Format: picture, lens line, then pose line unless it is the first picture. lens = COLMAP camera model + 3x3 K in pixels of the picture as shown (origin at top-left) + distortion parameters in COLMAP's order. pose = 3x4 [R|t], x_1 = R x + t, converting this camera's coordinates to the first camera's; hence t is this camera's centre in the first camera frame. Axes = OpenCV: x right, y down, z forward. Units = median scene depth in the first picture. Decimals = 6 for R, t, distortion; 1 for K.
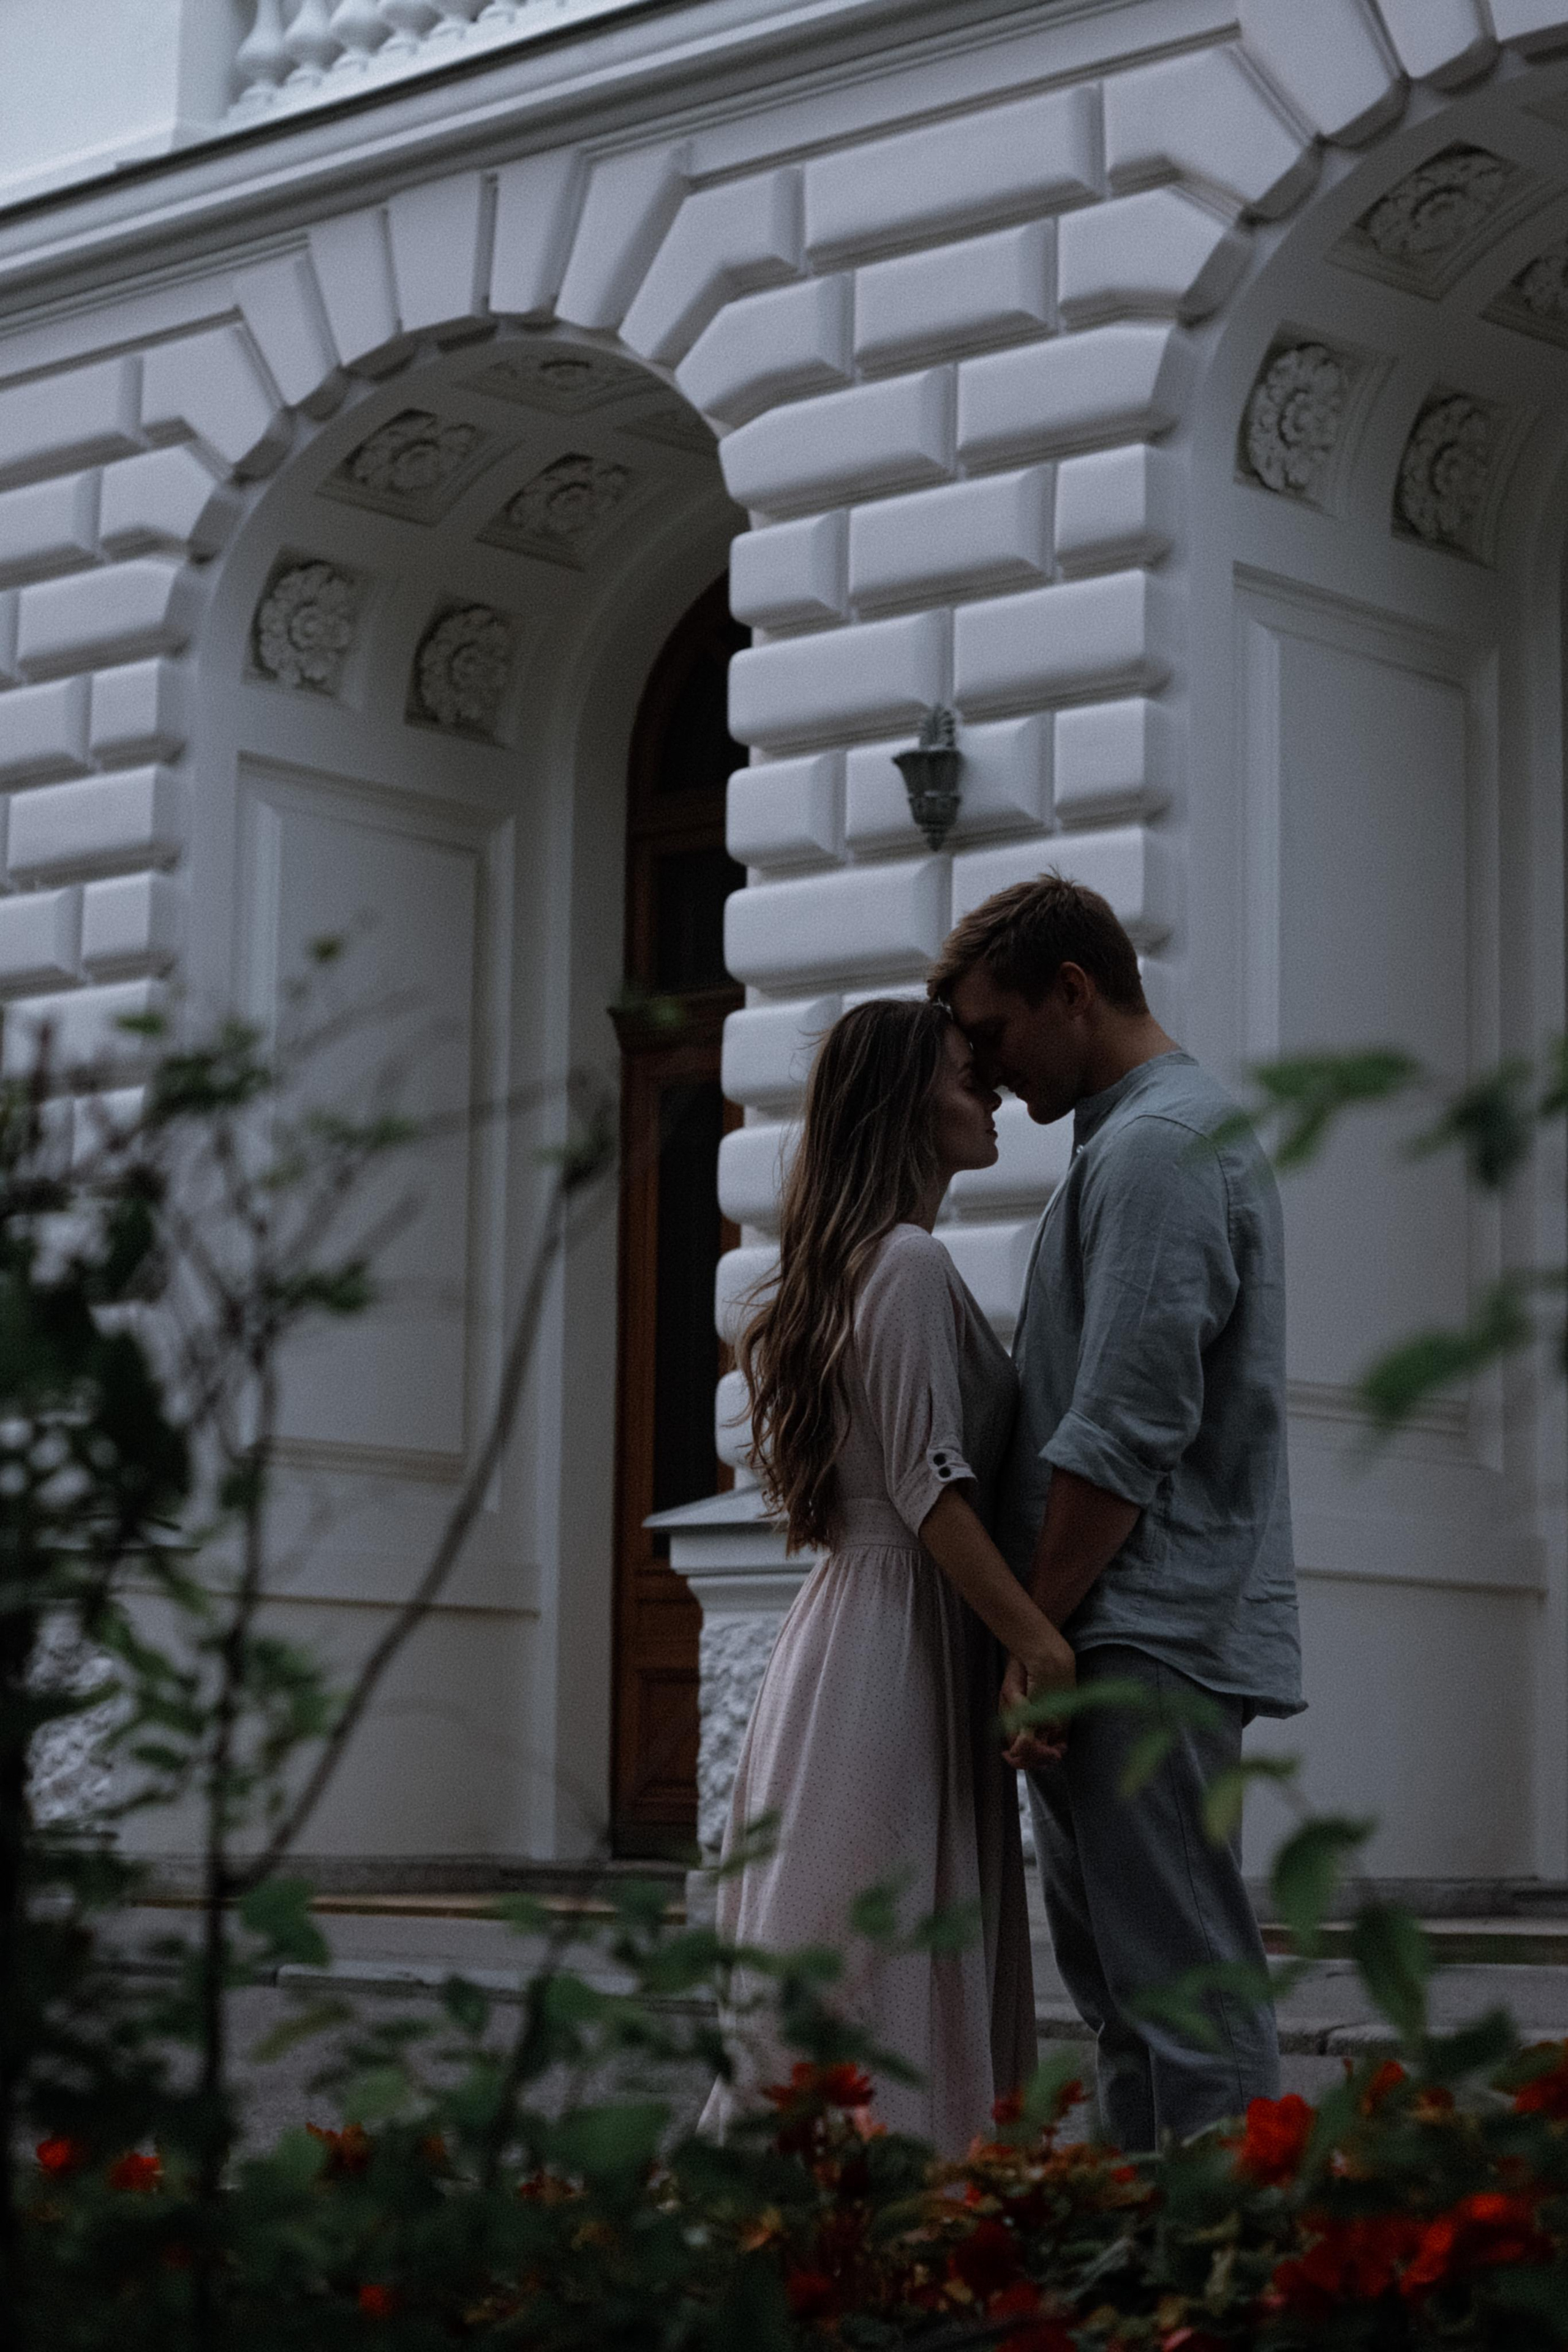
lens RADIAL K [[5028.9, 0, 891.6], [0, 5028.9, 1071.5], [0, 0, 1]] dist [0.001057, 0.000000]
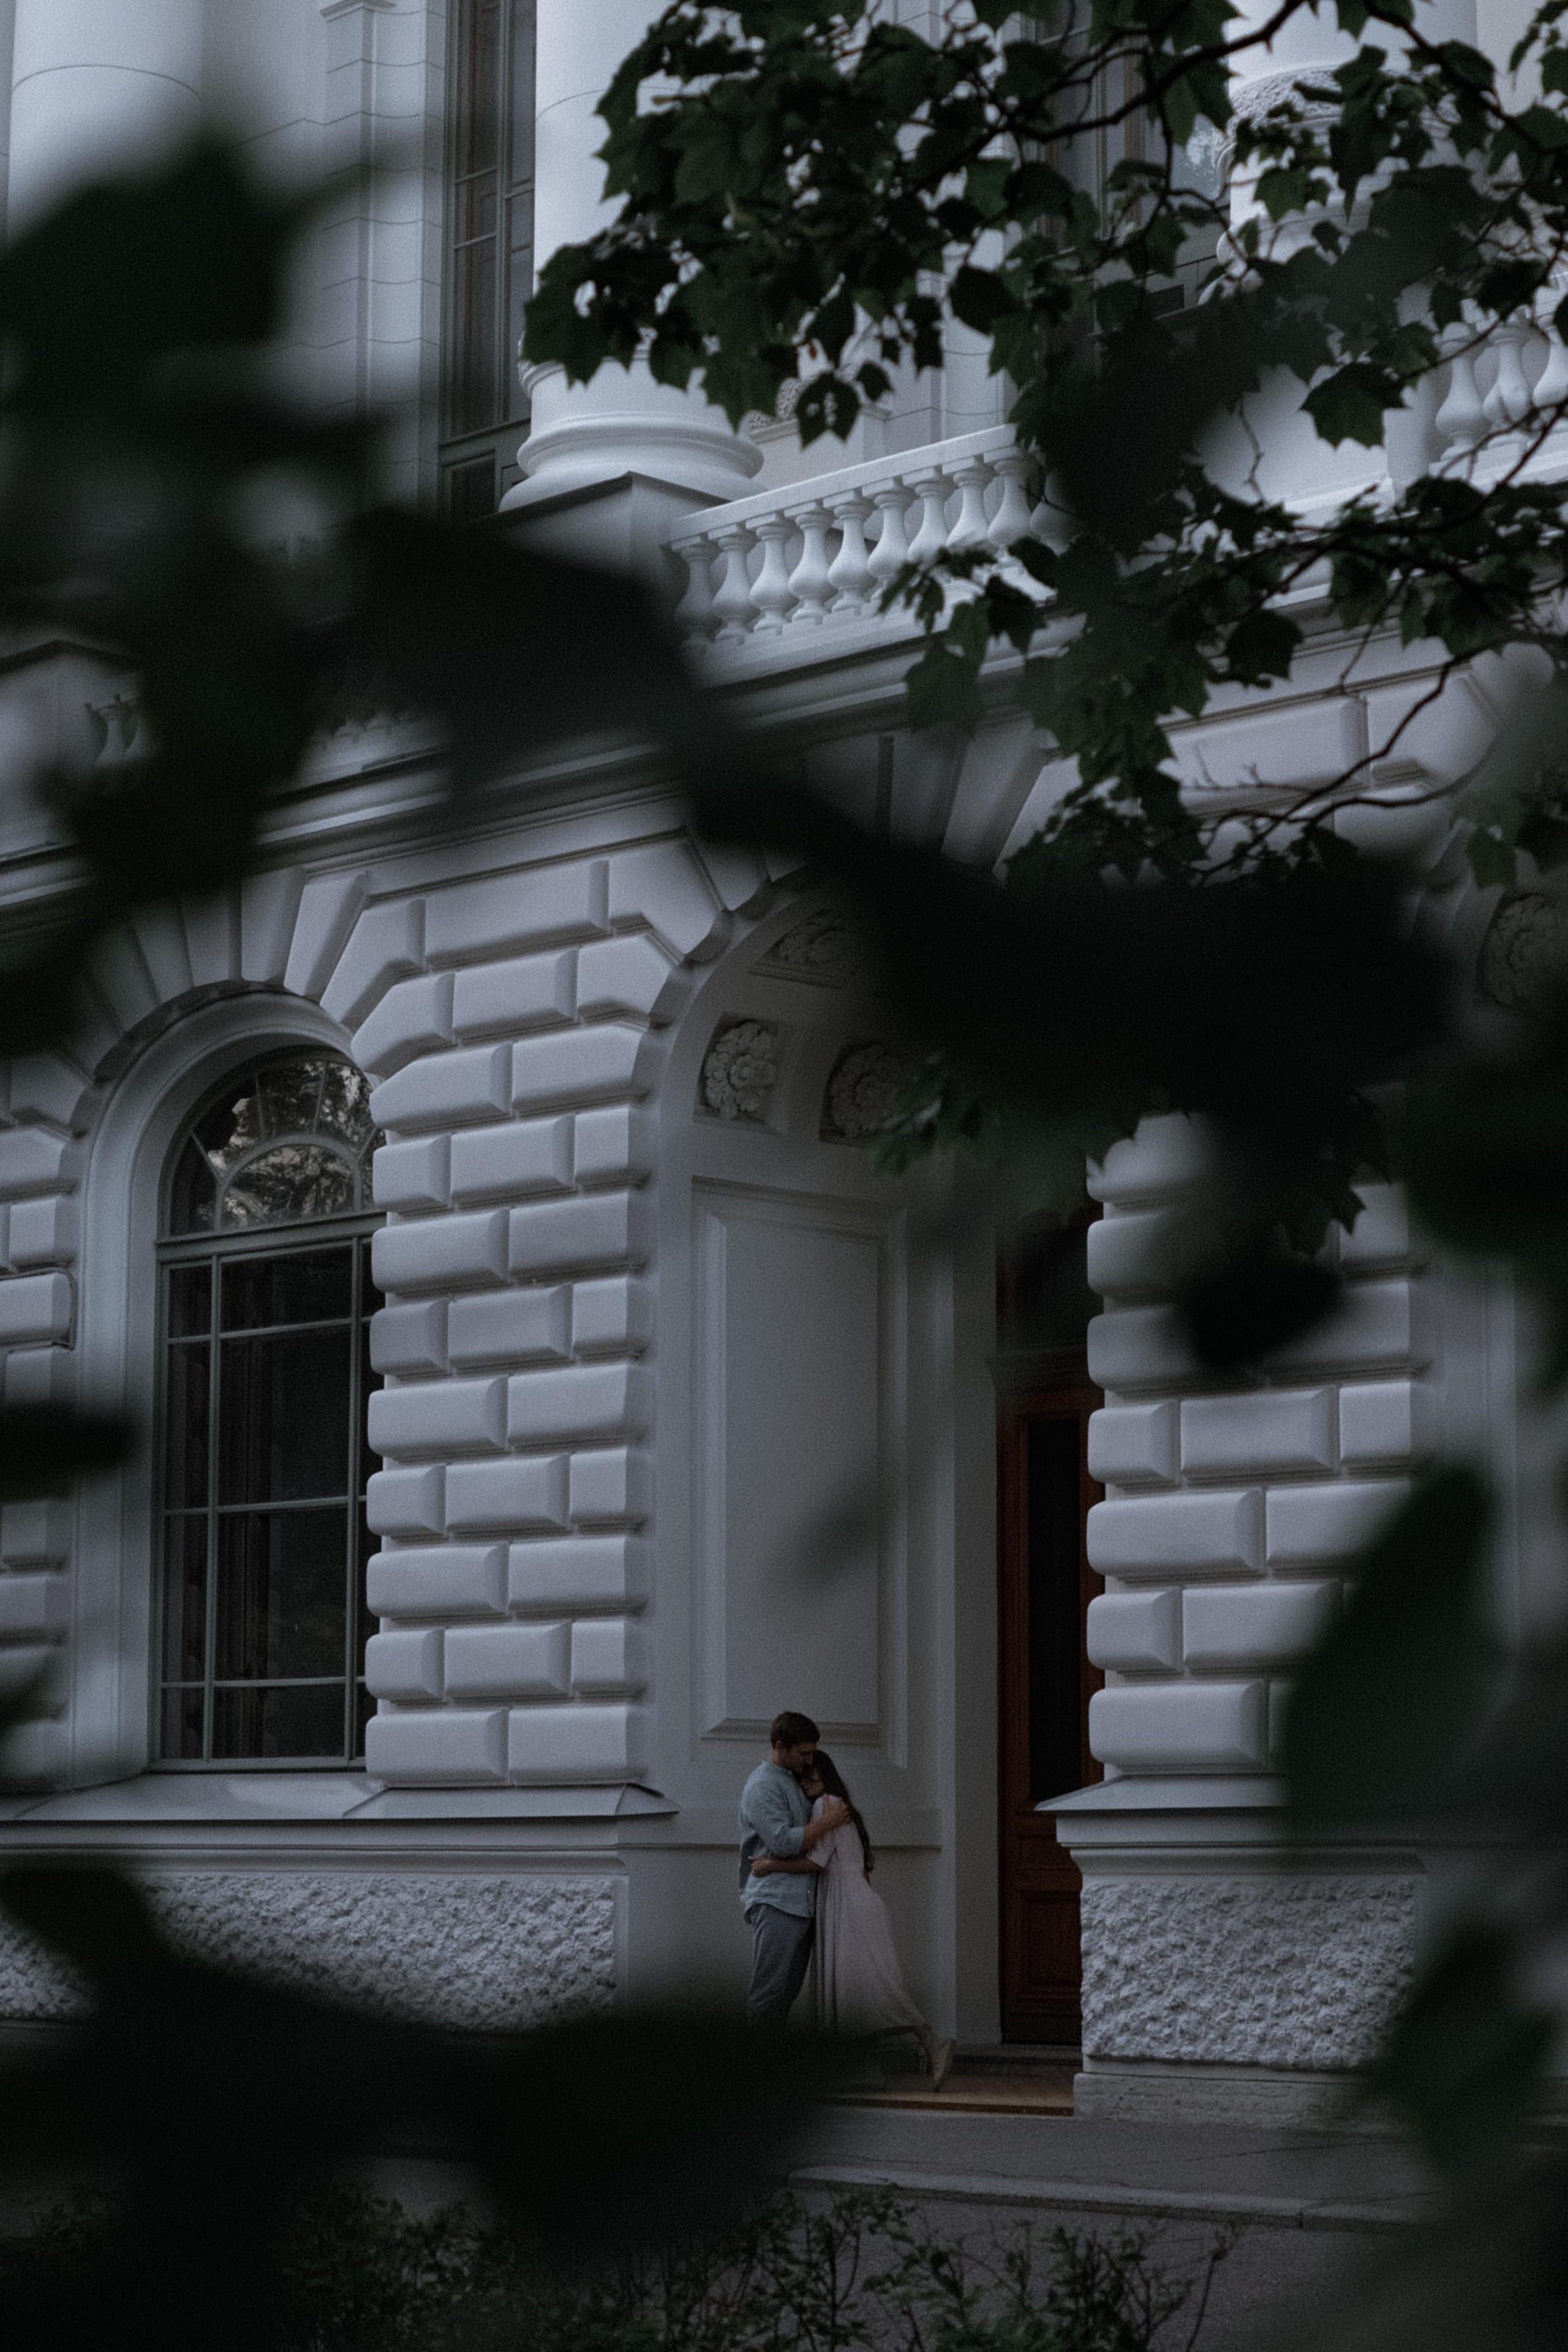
lens RADIAL K [[5028.9, 0, 787.8], [0, 5028.9, 1167.4], [0, 0, 1]] dist [0.001057, 0.000000]
pose [[0.996422, -0.021709, -0.081682, -0.002688], [0.022098, 0.999748, 0.003863, -0.070464], [0.081578, -0.005654, 0.996651, -0.257567]]
